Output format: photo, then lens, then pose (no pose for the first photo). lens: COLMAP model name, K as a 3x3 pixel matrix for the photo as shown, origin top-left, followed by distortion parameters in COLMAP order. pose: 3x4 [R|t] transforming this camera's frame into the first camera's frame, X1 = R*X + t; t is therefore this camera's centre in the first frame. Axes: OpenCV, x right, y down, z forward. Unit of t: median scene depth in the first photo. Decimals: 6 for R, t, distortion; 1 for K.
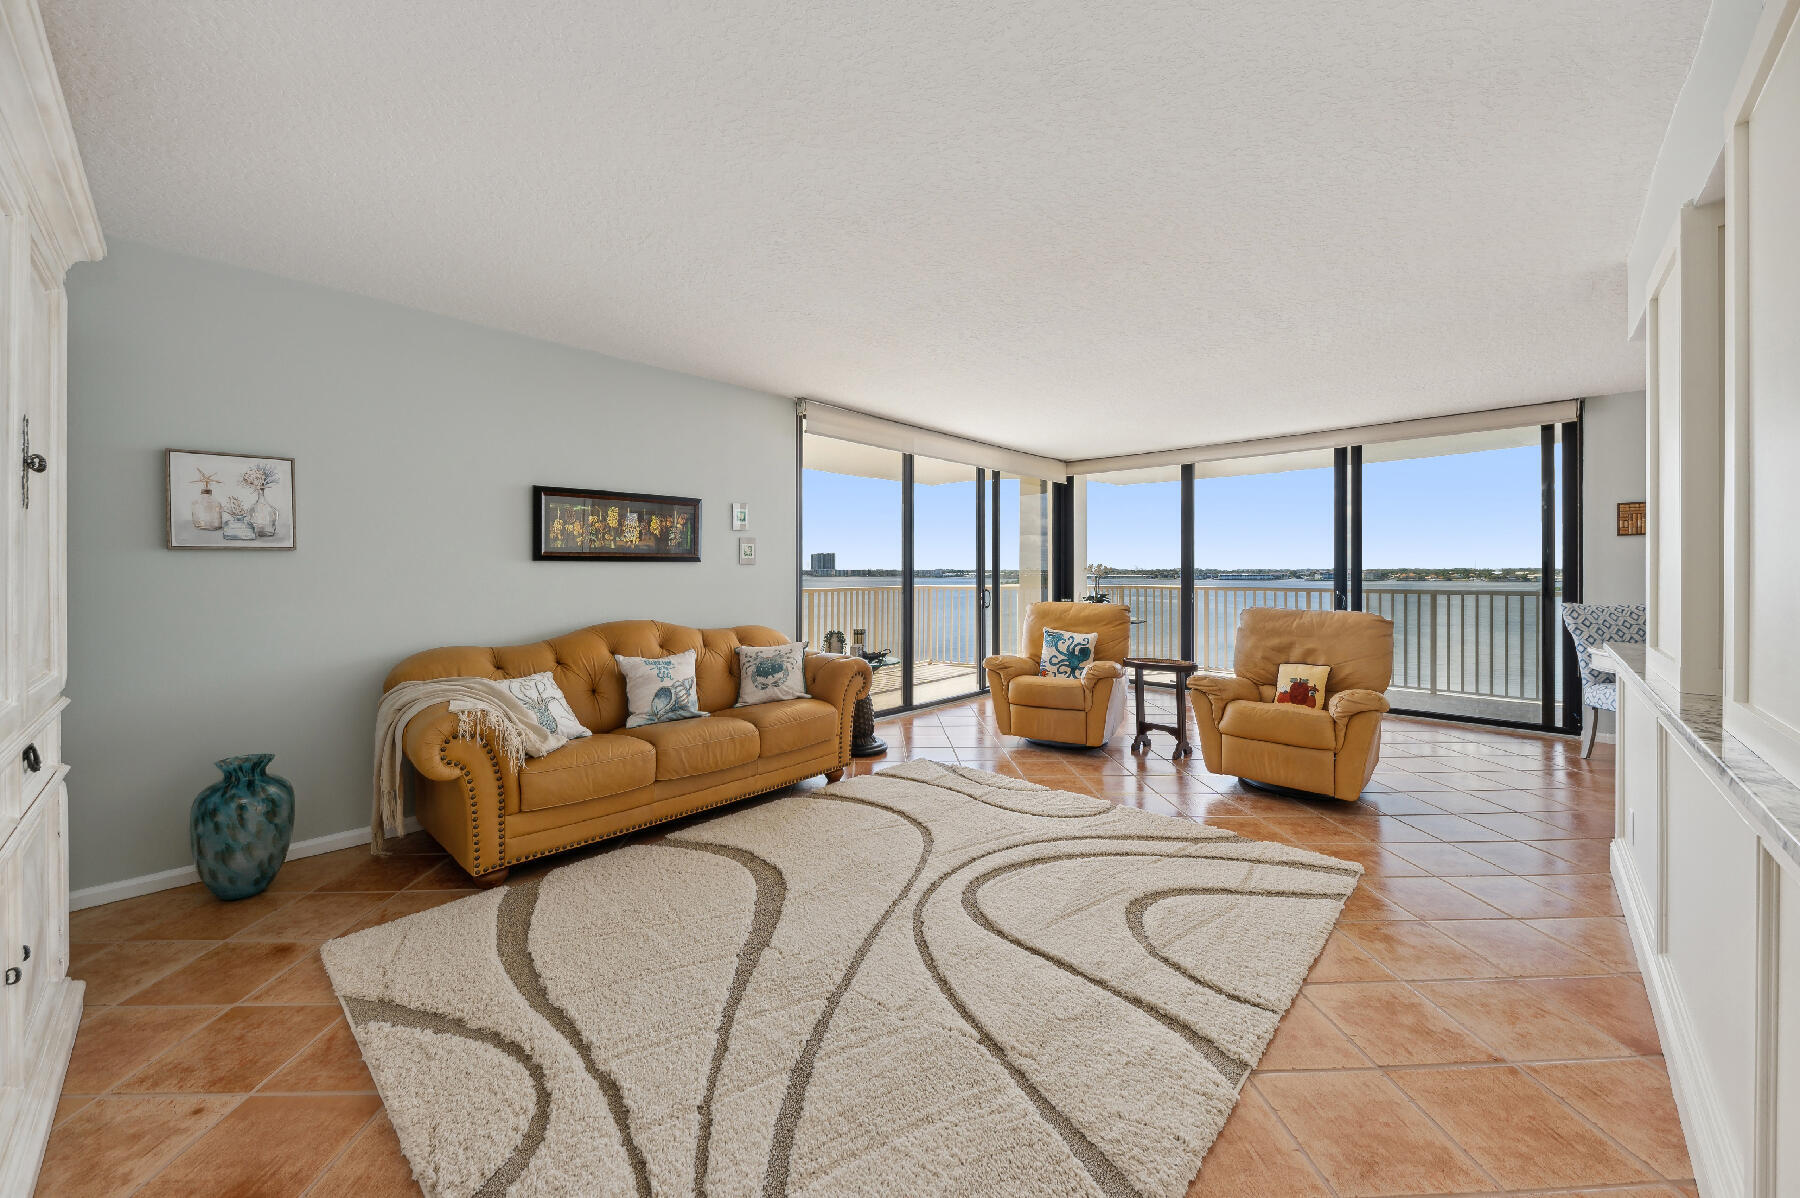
lens RADIAL K [[674.6, 0, 828.1], [0, 674.6, 577.5], [0, 0, 1]] dist [-0.000182, -0.000075]
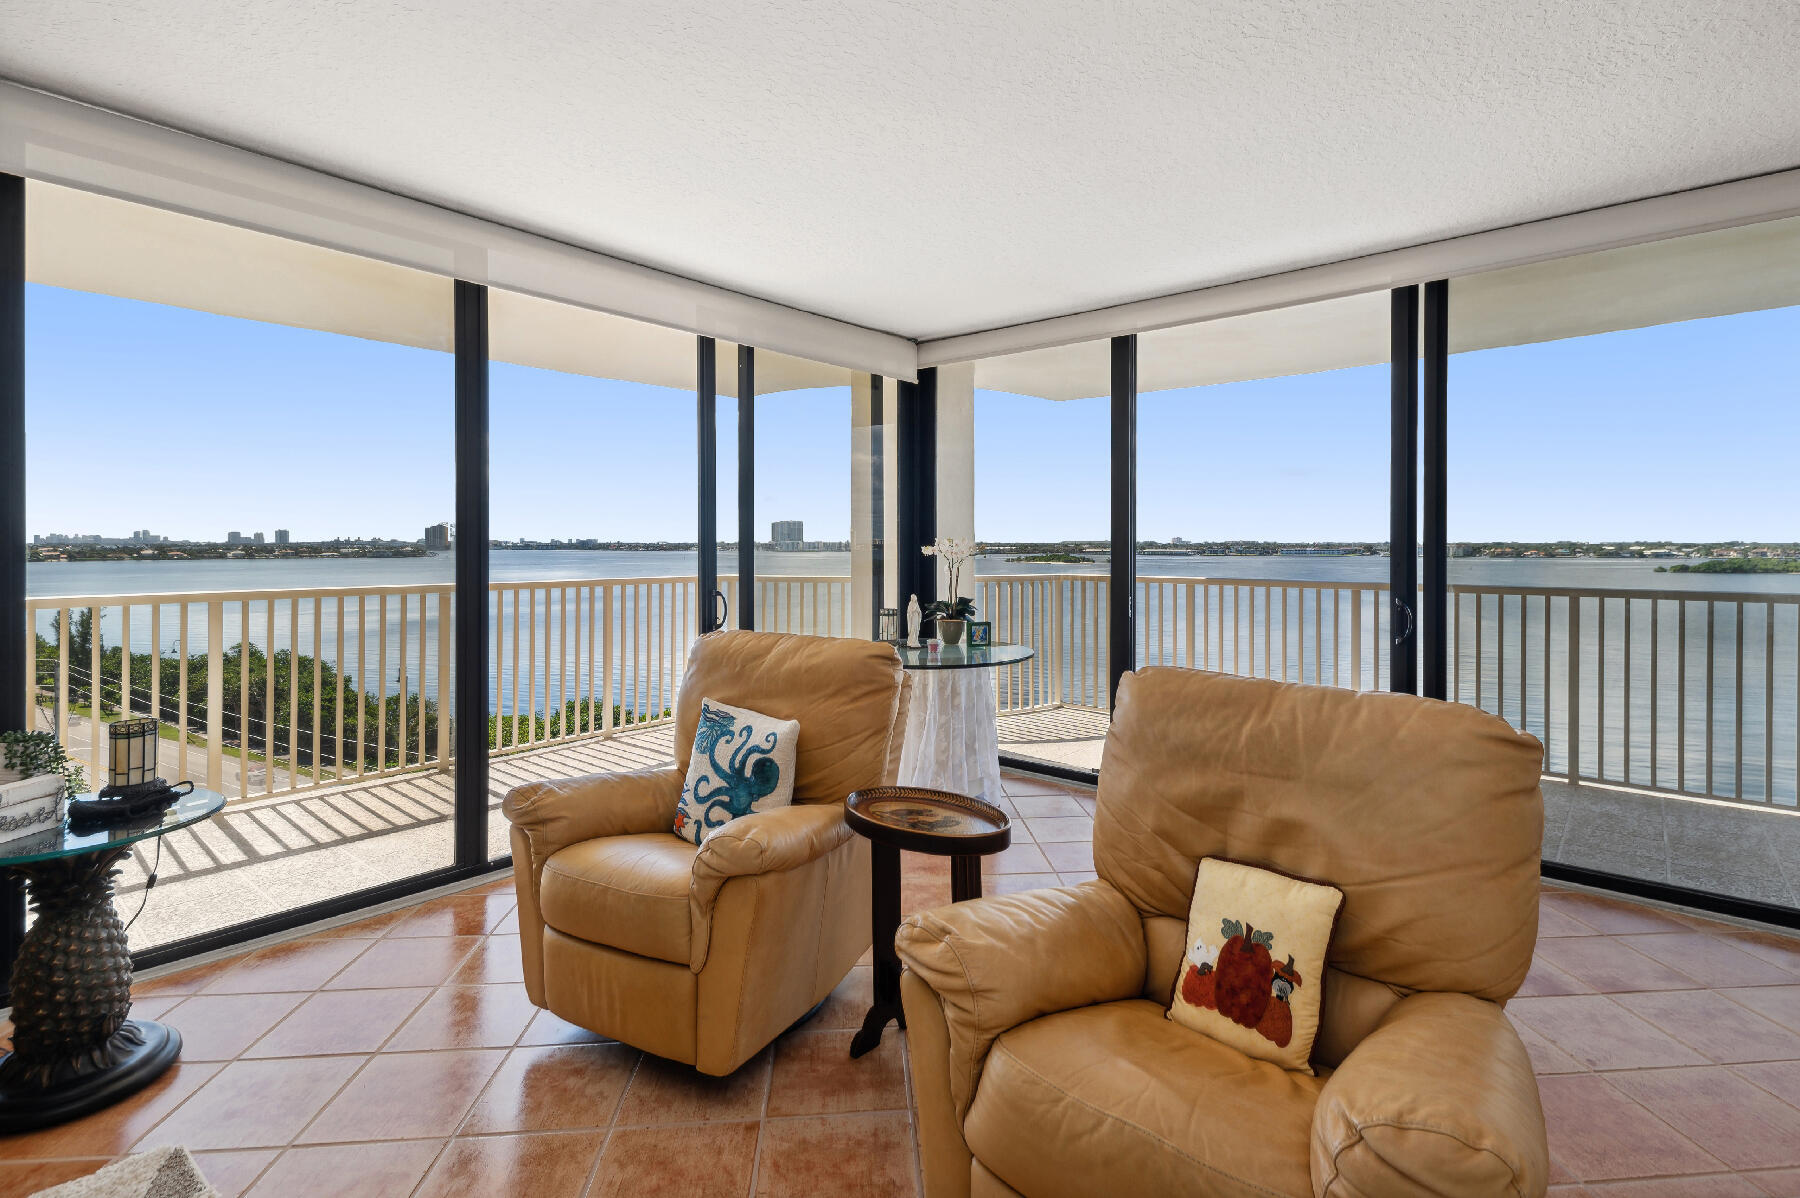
lens RADIAL K [[855.6, 0, 902.5], [0, 855.6, 559.1], [0, 0, 1]] dist [0.000237, -0.000501]
pose [[0.994907, -0.001299, 0.100793, 0.339563], [0.000440, 0.999963, 0.008539, -0.010889], [-0.100800, -0.008451, 0.994871, 0.426629]]
